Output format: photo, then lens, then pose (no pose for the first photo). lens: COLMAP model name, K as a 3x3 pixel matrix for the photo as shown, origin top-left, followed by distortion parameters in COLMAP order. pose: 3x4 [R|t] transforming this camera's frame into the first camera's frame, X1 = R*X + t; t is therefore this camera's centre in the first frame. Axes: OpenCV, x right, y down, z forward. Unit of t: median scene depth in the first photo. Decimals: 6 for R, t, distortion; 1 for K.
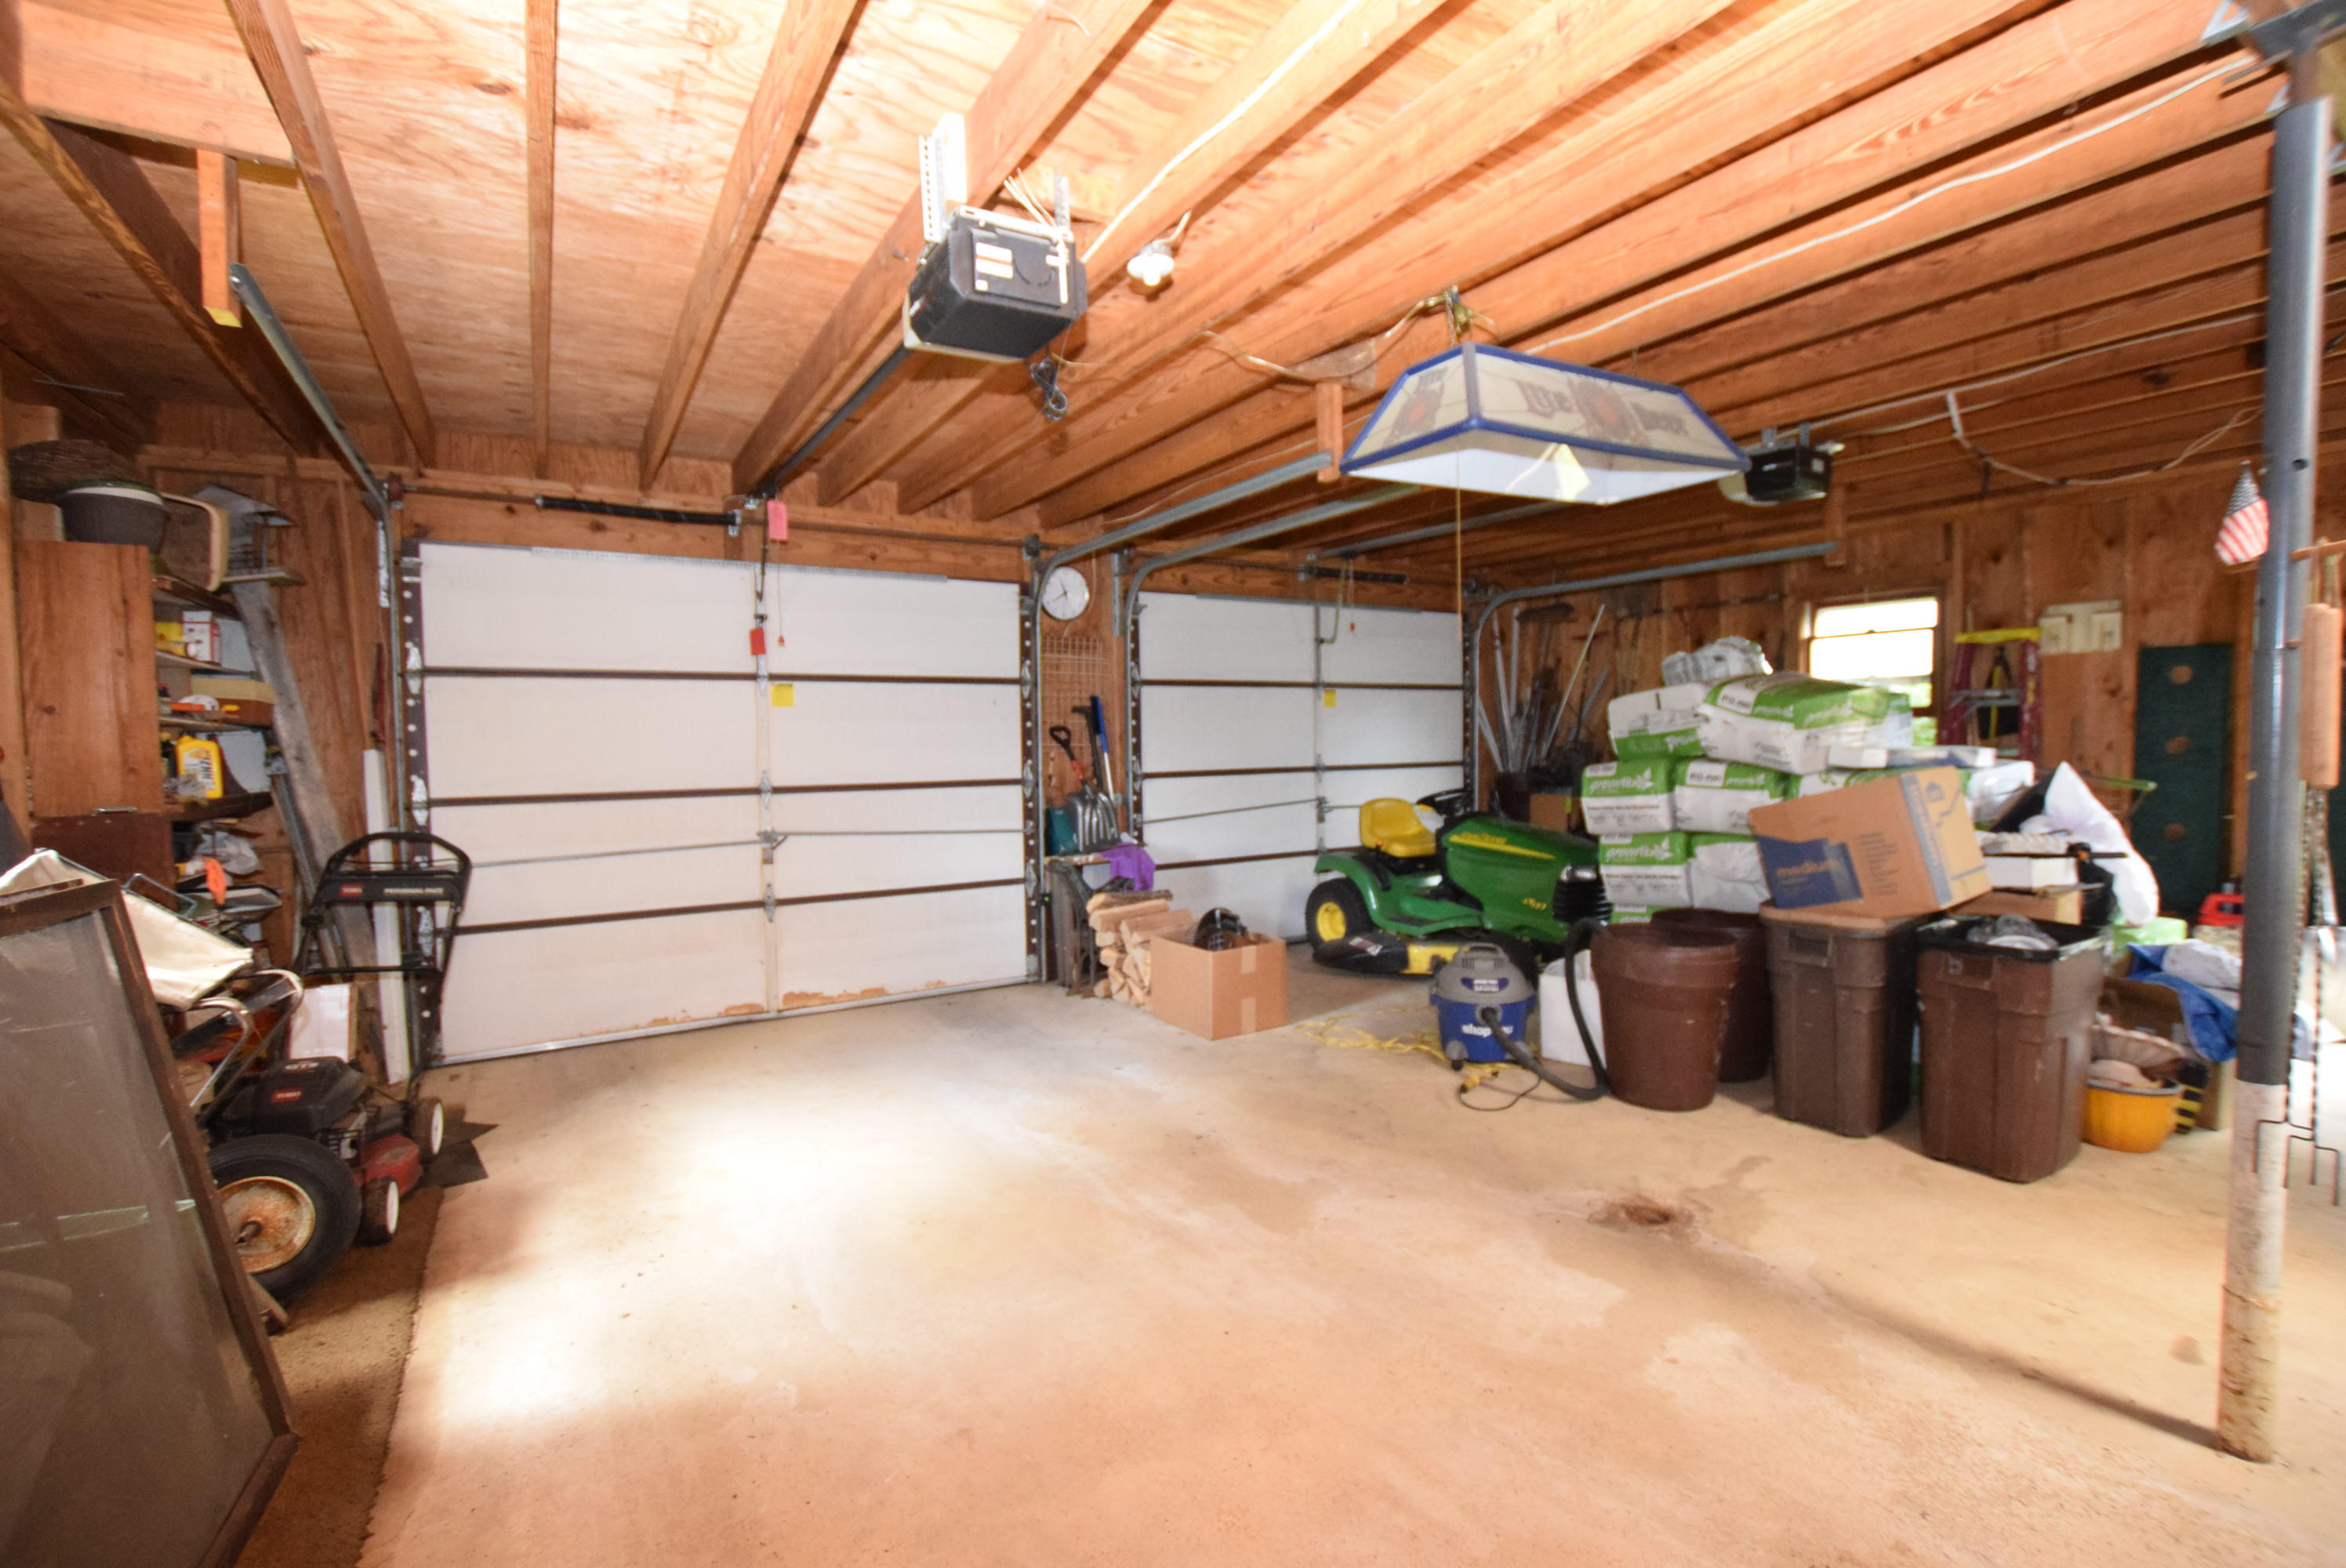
lens RADIAL K [[1042.4, 0, 1173.0], [0, 1042.4, 784.0], [0, 0, 1]] dist [-0.037001, 0.007682]
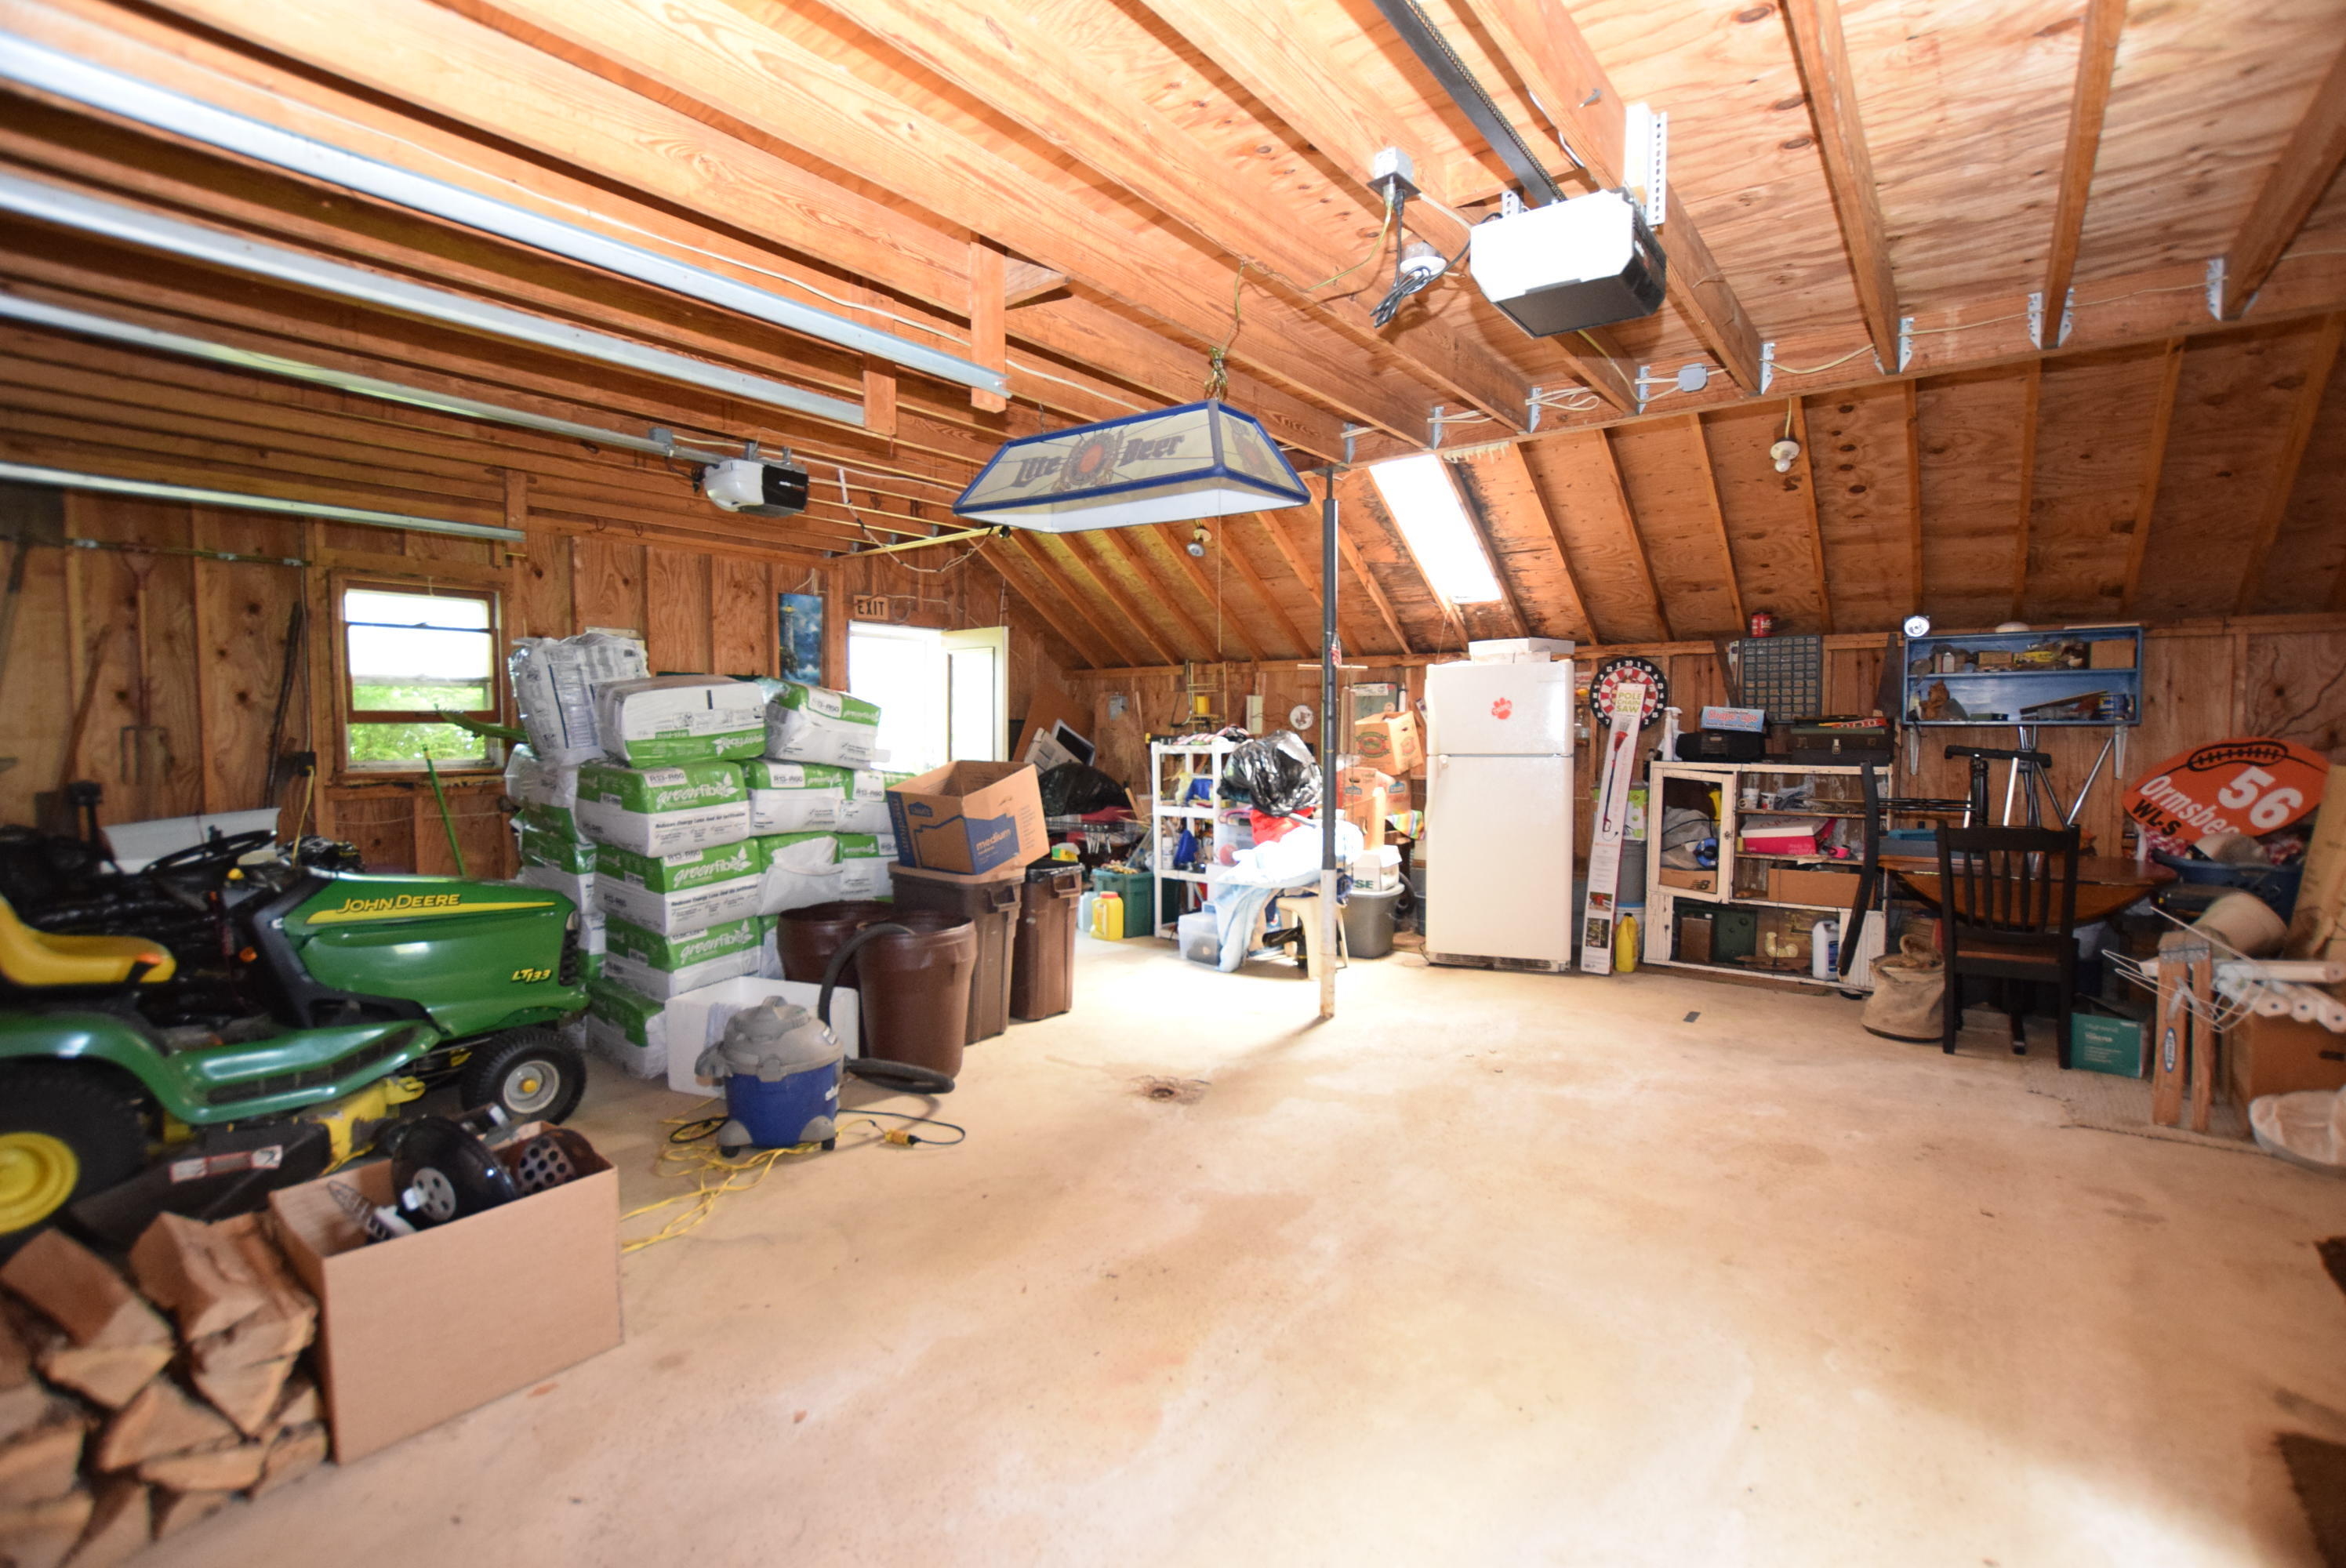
lens RADIAL K [[1042.4, 0, 1173.0], [0, 1042.4, 784.0], [0, 0, 1]] dist [-0.037001, 0.007682]
pose [[-0.348925, -0.034721, 0.936507, -0.604130], [0.047928, 0.997345, 0.054834, -0.042034], [-0.935924, 0.064018, -0.346334, 1.081402]]
